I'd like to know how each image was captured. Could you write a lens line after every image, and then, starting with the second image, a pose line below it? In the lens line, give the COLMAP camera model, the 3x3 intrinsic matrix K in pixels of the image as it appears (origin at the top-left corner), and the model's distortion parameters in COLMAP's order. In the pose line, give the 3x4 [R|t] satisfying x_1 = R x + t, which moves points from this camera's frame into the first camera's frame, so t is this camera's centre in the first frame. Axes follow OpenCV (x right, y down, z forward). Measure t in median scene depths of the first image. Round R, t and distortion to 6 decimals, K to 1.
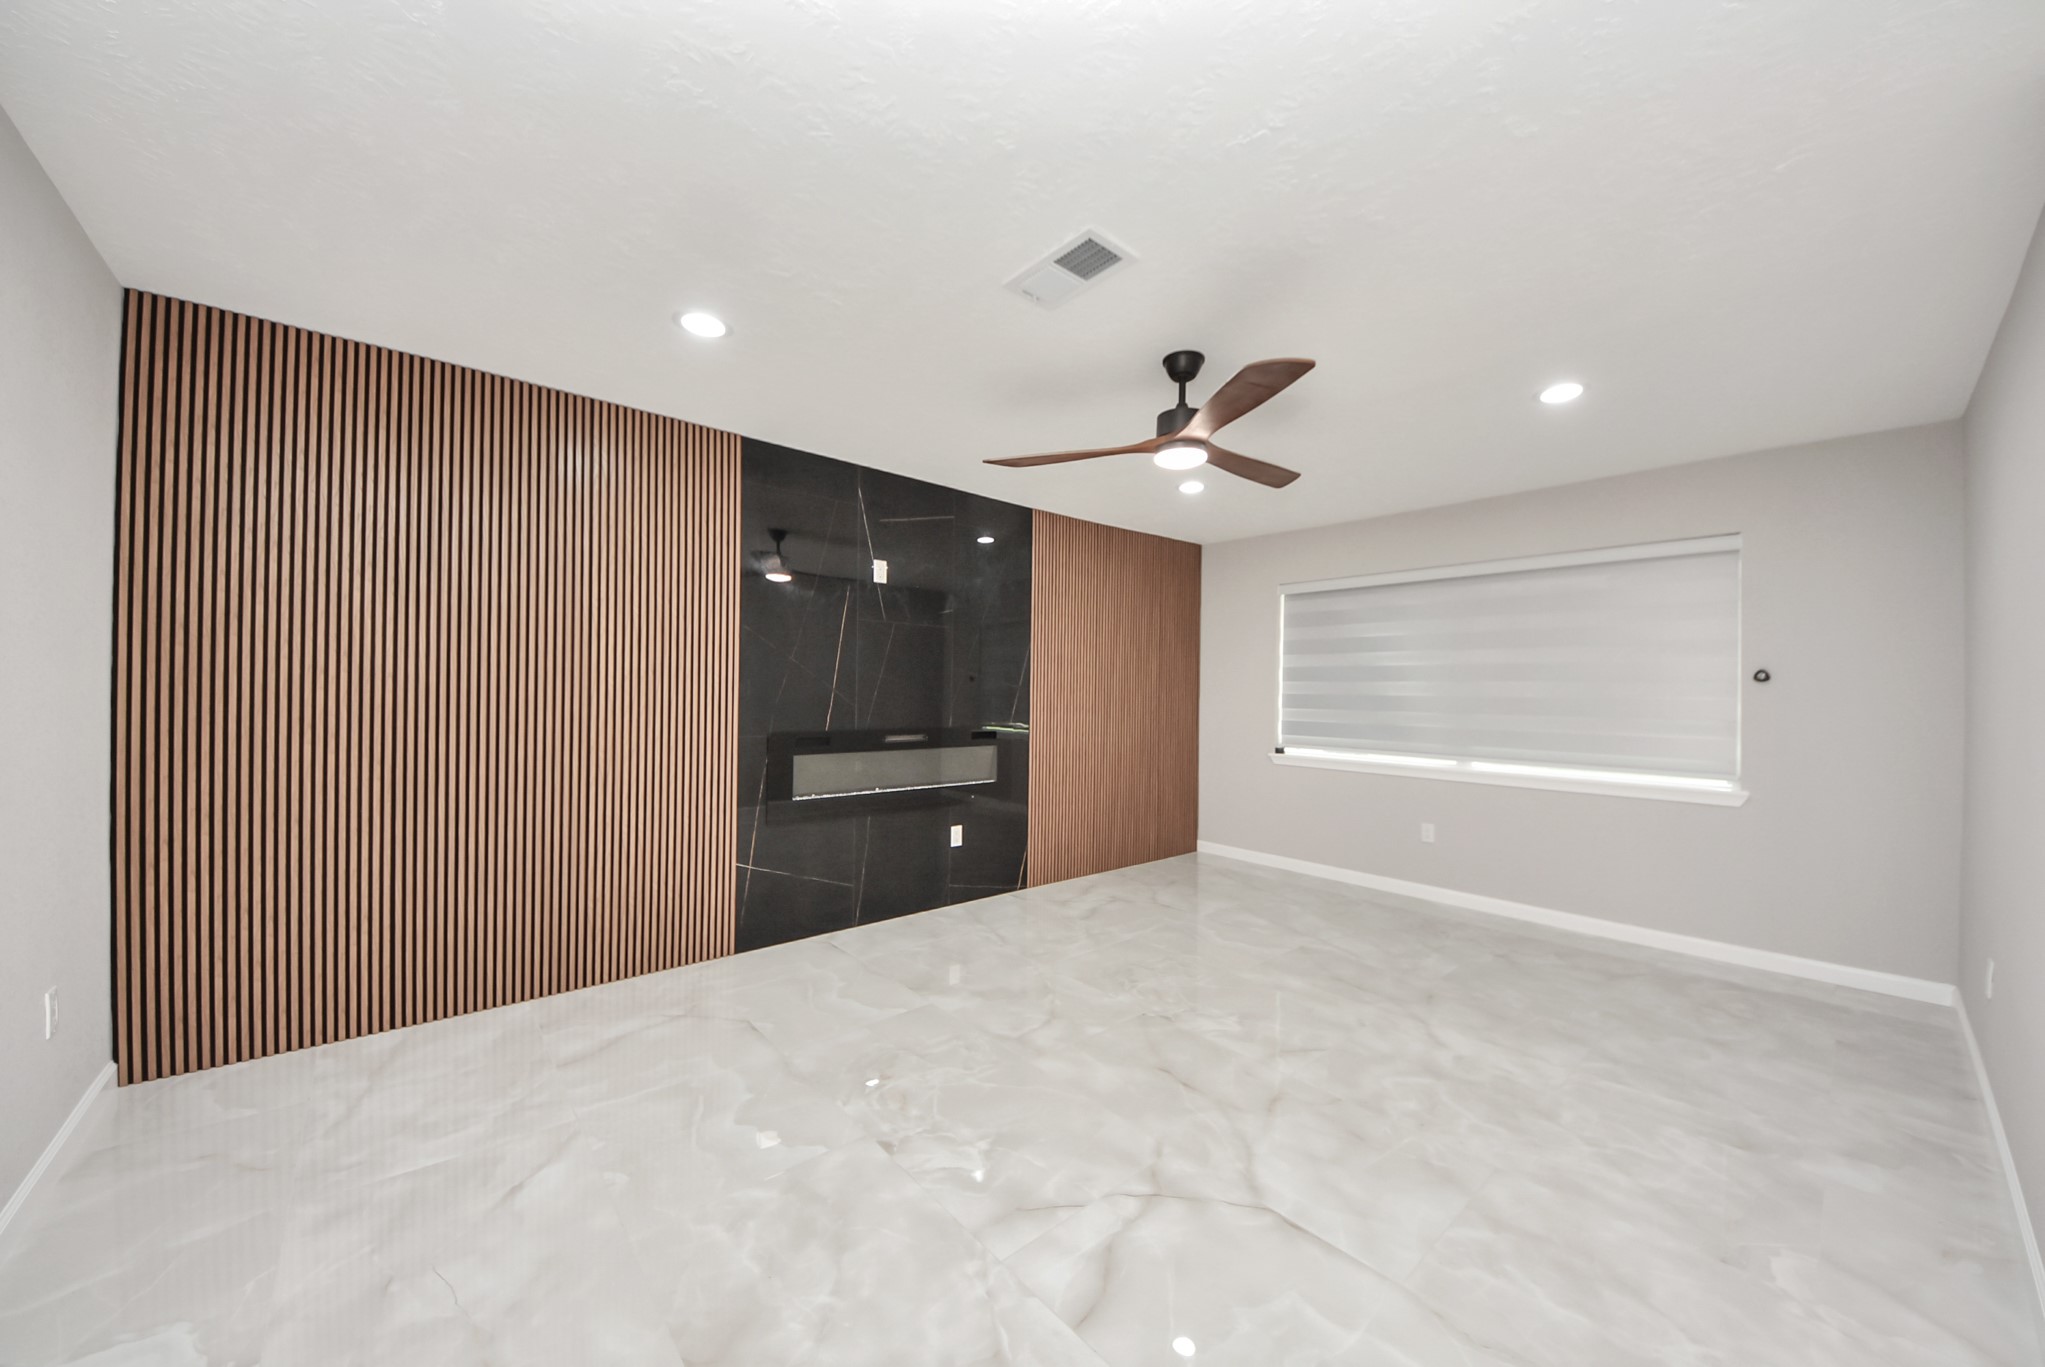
lens RADIAL K [[732.4, 0, 1027.8], [0, 732.4, 694.4], [0, 0, 1]] dist [0.008631, -0.000191]
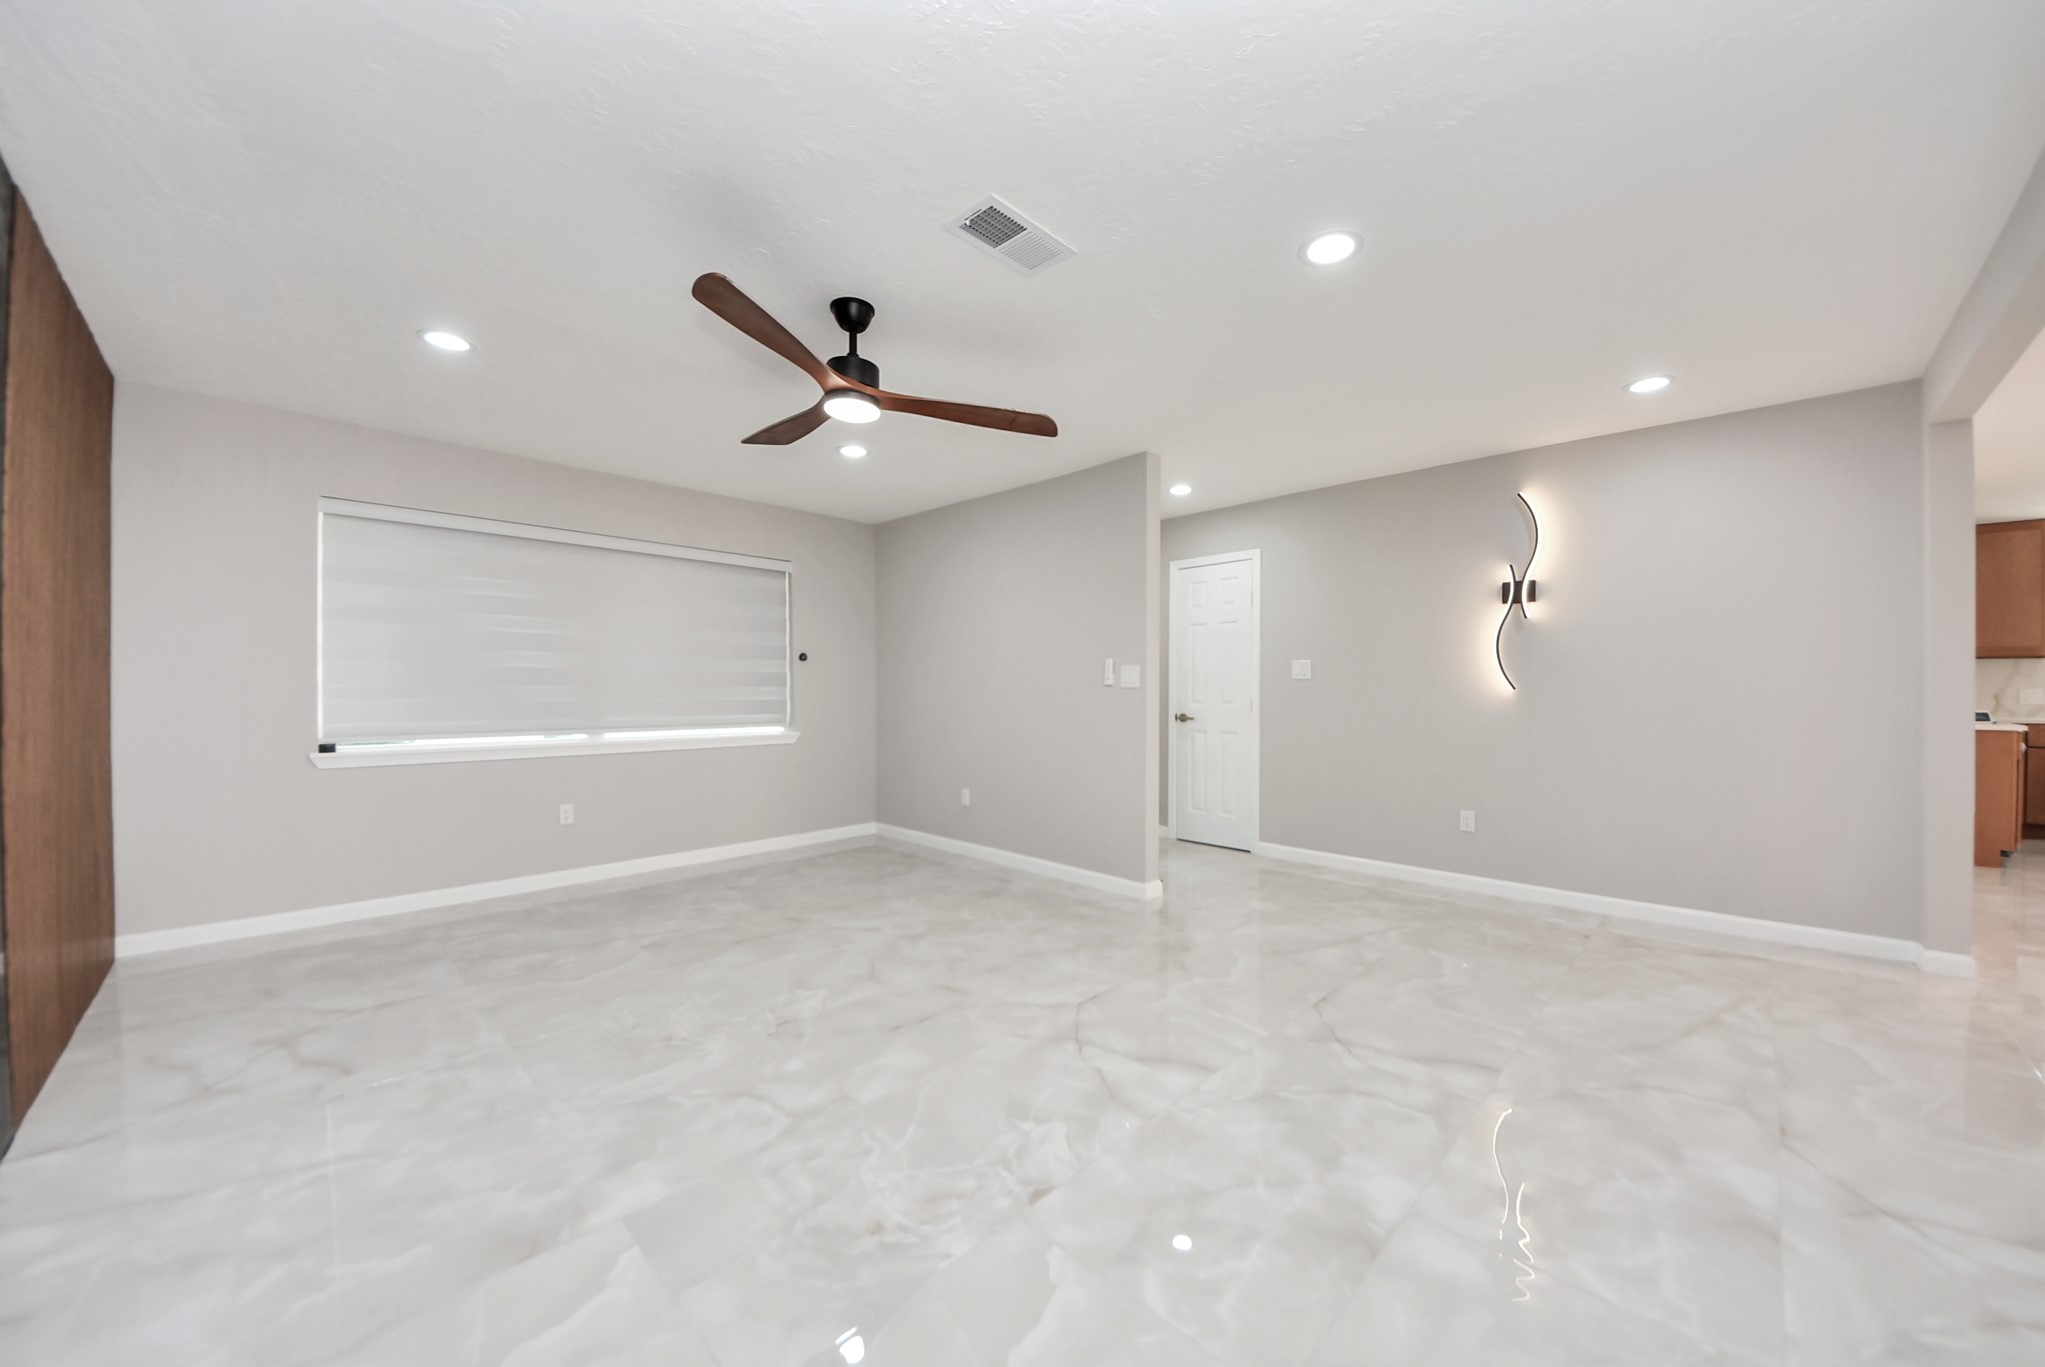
lens RADIAL K [[738.6, 0, 1043.1], [0, 738.6, 684.4], [0, 0, 1]] dist [0.047343, -0.024244]
pose [[-0.094951, -0.009557, 0.995436, -0.696055], [0.000908, 0.999953, 0.009687, 0.021381], [-0.995482, 0.001823, -0.094937, 0.726920]]
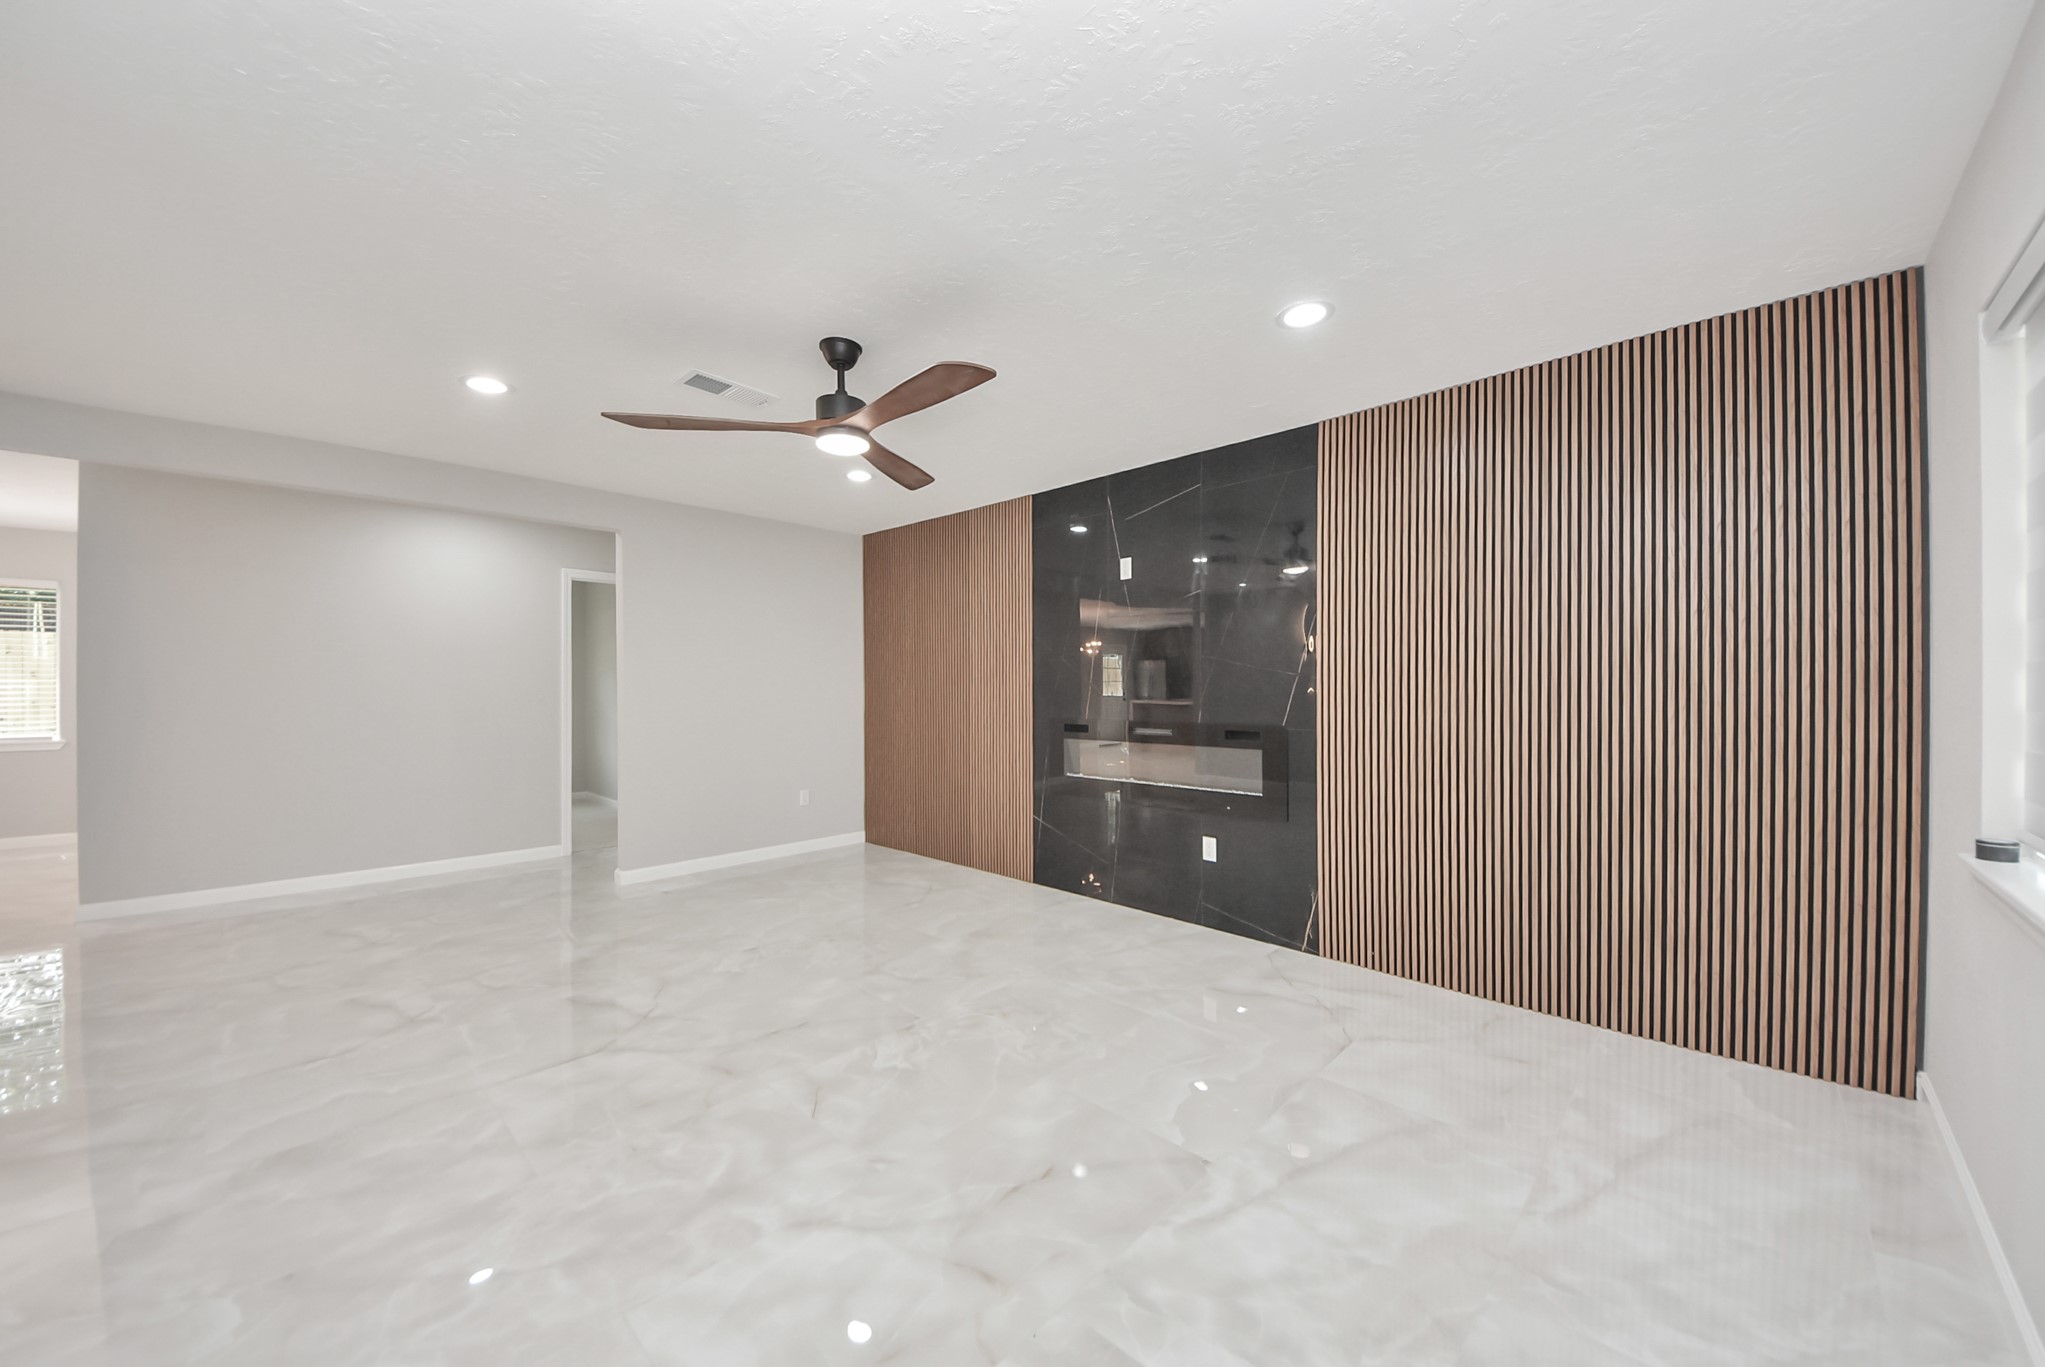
lens RADIAL K [[732.4, 0, 1027.8], [0, 732.4, 694.4], [0, 0, 1]] dist [0.008631, -0.000191]
pose [[0.092360, -0.009852, -0.995677, 1.064584], [0.000999, 0.999951, -0.009802, 0.025690], [0.995725, -0.000089, 0.092365, 1.001728]]
